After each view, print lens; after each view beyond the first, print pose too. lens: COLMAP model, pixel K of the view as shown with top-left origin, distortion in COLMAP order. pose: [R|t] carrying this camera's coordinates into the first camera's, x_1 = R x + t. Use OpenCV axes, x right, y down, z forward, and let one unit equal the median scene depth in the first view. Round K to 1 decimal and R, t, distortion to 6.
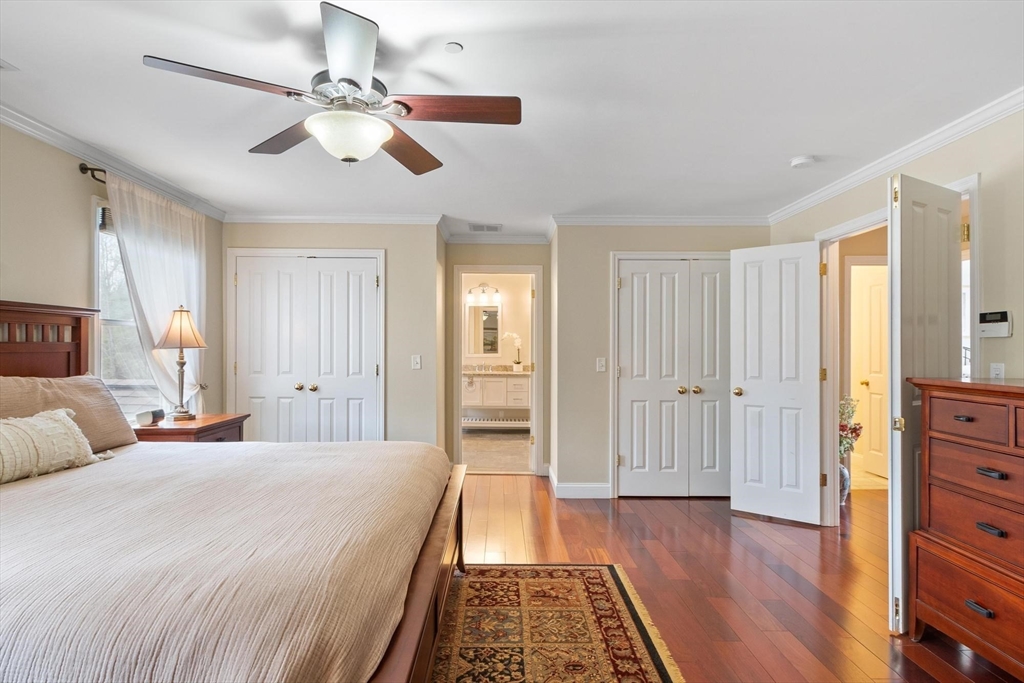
lens RADIAL K [[530.2, 0, 510.2], [0, 530.2, 349.4], [0, 0, 1]] dist [0.005031, 0.000121]
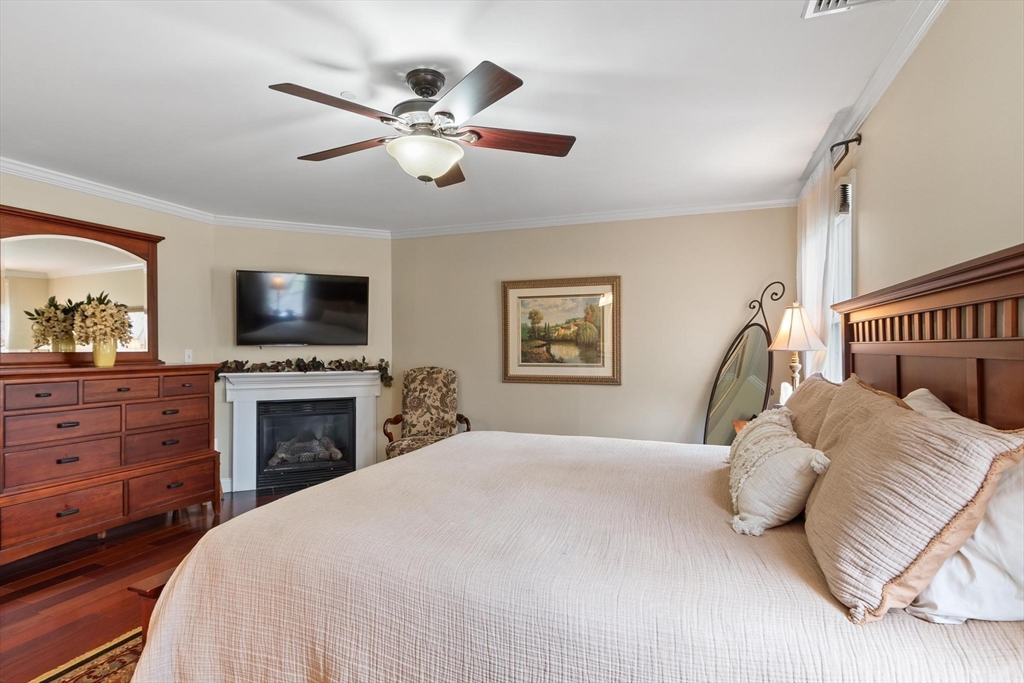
lens RADIAL K [[530.2, 0, 510.2], [0, 530.2, 349.4], [0, 0, 1]] dist [0.005031, 0.000121]
pose [[-0.936264, -0.004112, 0.351272, -0.774594], [-0.001111, 0.999961, 0.008744, -0.006691], [-0.351295, 0.007797, -0.936233, 1.756447]]
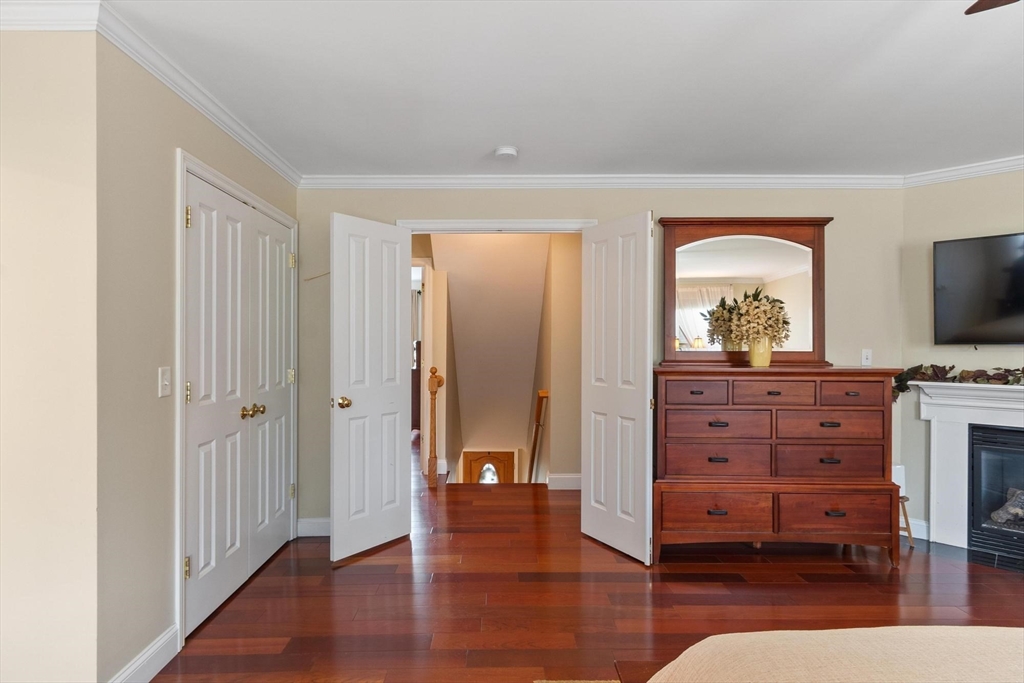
lens RADIAL K [[533.3, 0, 509.6], [0, 533.3, 344.9], [0, 0, 1]] dist [0.001231, -0.001136]
pose [[0.018746, -0.003686, 0.999817, -0.599798], [-0.000353, 0.999993, 0.003693, -0.007508], [-0.999824, -0.000422, 0.018744, 1.377117]]
